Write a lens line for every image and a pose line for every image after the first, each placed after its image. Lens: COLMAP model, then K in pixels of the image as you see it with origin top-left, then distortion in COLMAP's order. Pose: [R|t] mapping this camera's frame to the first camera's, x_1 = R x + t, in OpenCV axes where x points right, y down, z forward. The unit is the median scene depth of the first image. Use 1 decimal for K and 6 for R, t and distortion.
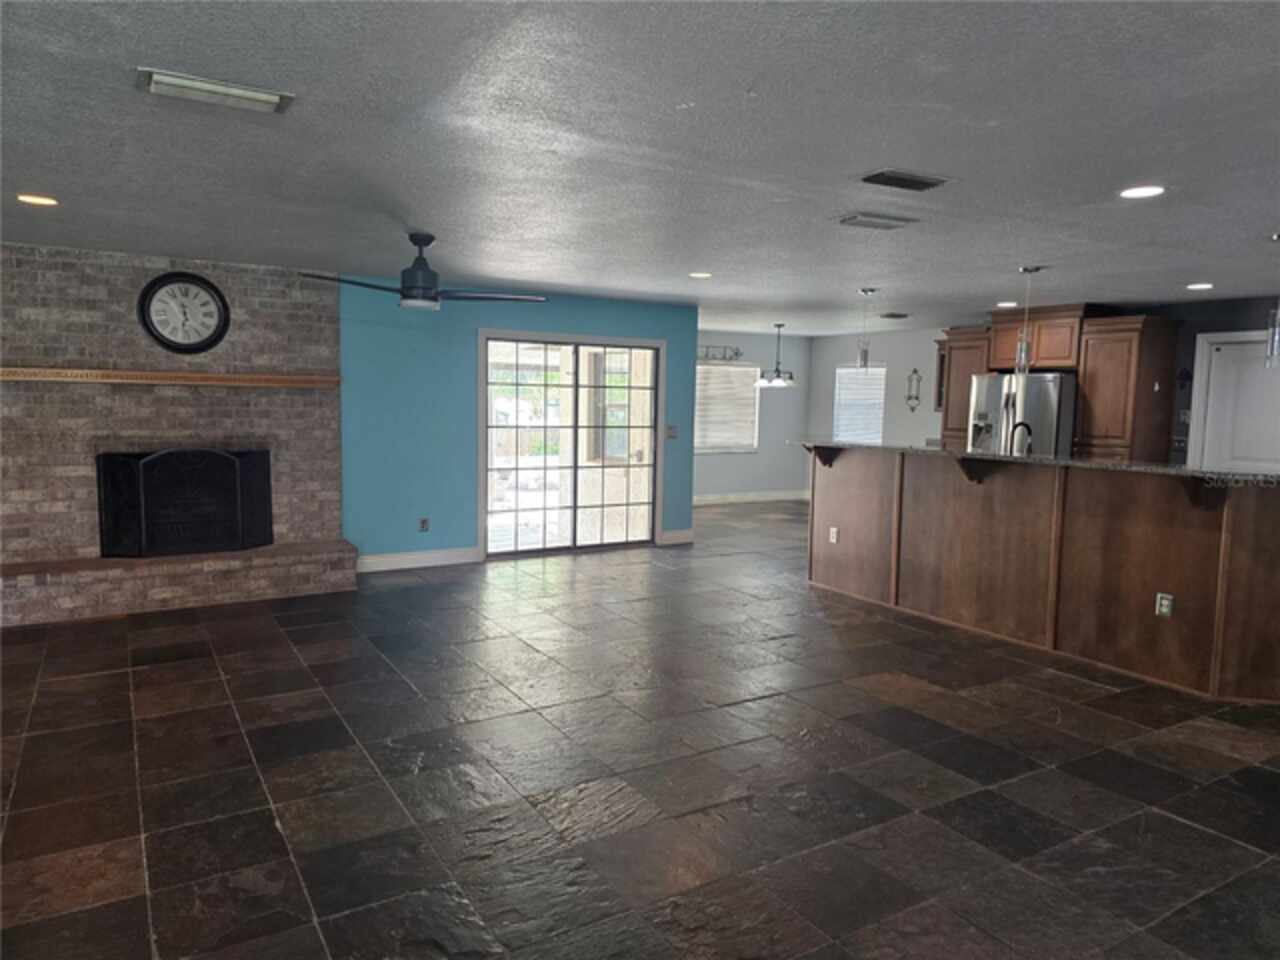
lens RADIAL K [[855.9, 0, 643.7], [0, 855.9, 478.8], [0, 0, 1]] dist [0.072109, -0.068575]
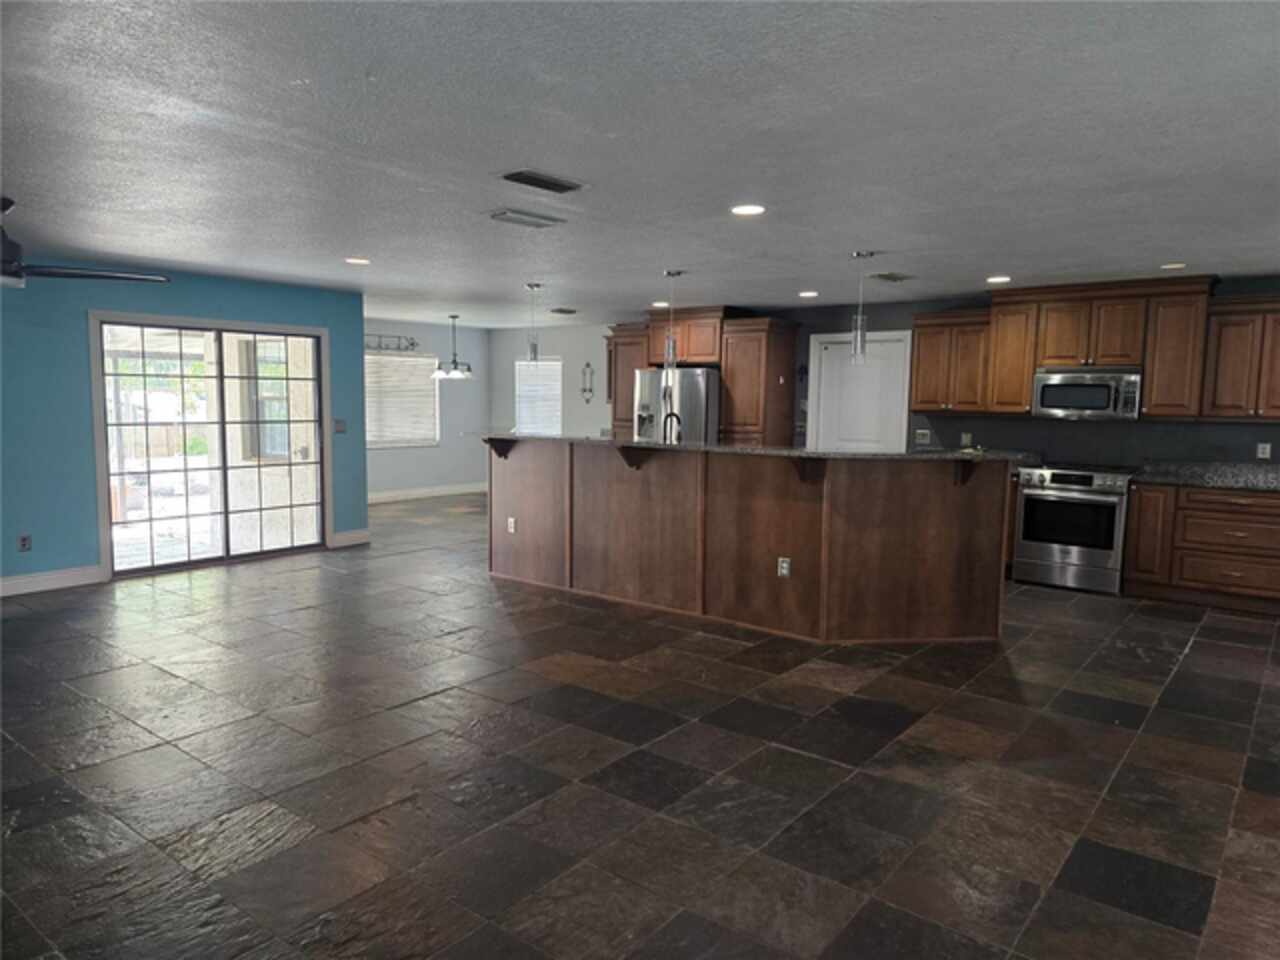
lens RADIAL K [[855.9, 0, 646.9], [0, 855.9, 476.6], [0, 0, 1]] dist [0.072109, -0.068575]
pose [[0.936493, -0.040541, 0.348334, 0.022337], [0.038277, 0.999178, 0.013383, 0.000767], [-0.348590, 0.000800, 0.937275, -0.009577]]
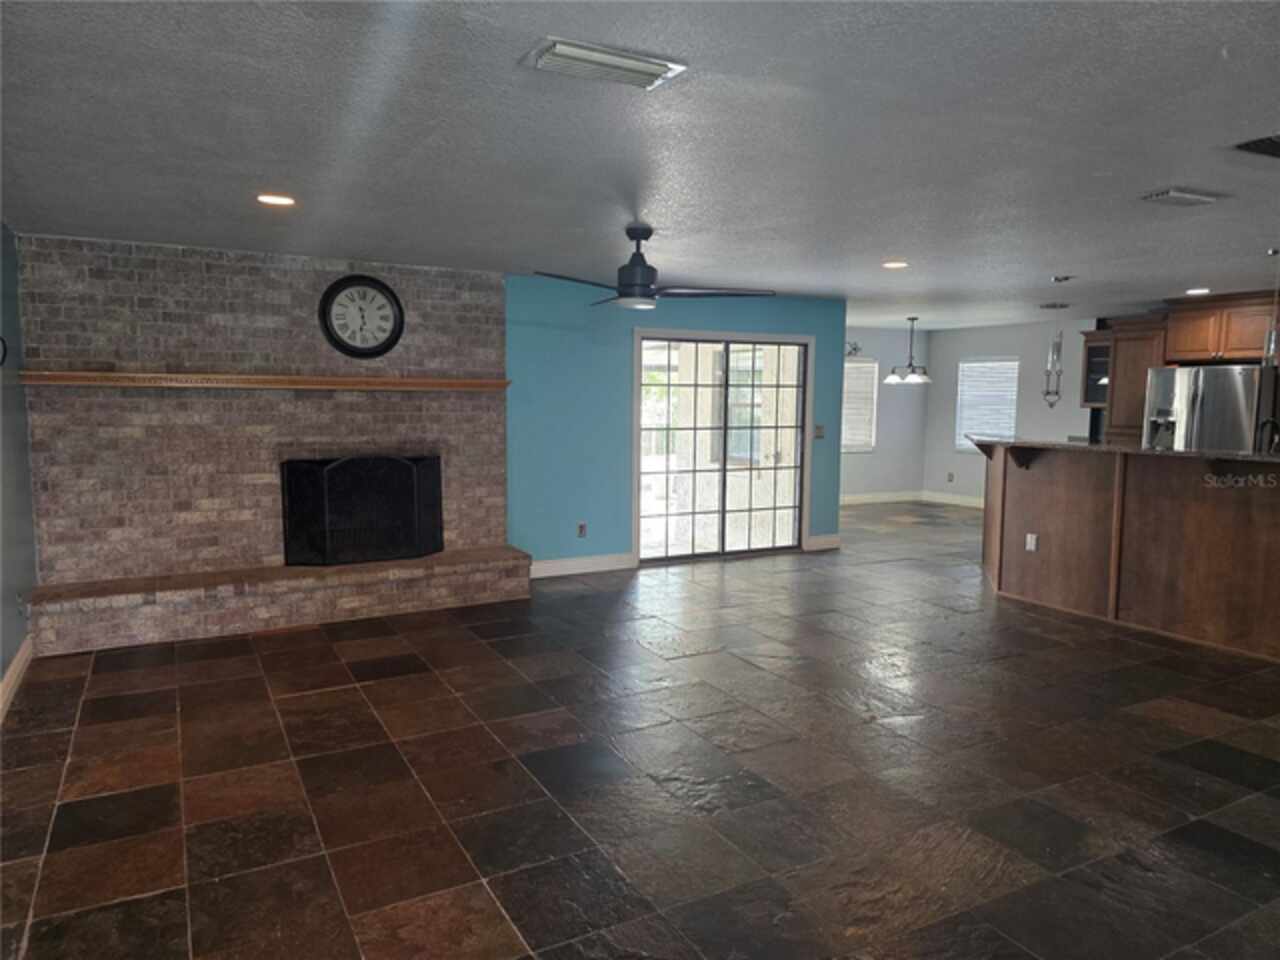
lens RADIAL K [[855.9, 0, 629.8], [0, 855.9, 480.7], [0, 0, 1]] dist [0.072109, -0.068575]
pose [[0.998317, -0.005177, -0.057768, -0.171538], [0.005458, 0.999974, 0.004706, -0.008482], [0.057742, -0.005013, 0.998319, 0.043319]]
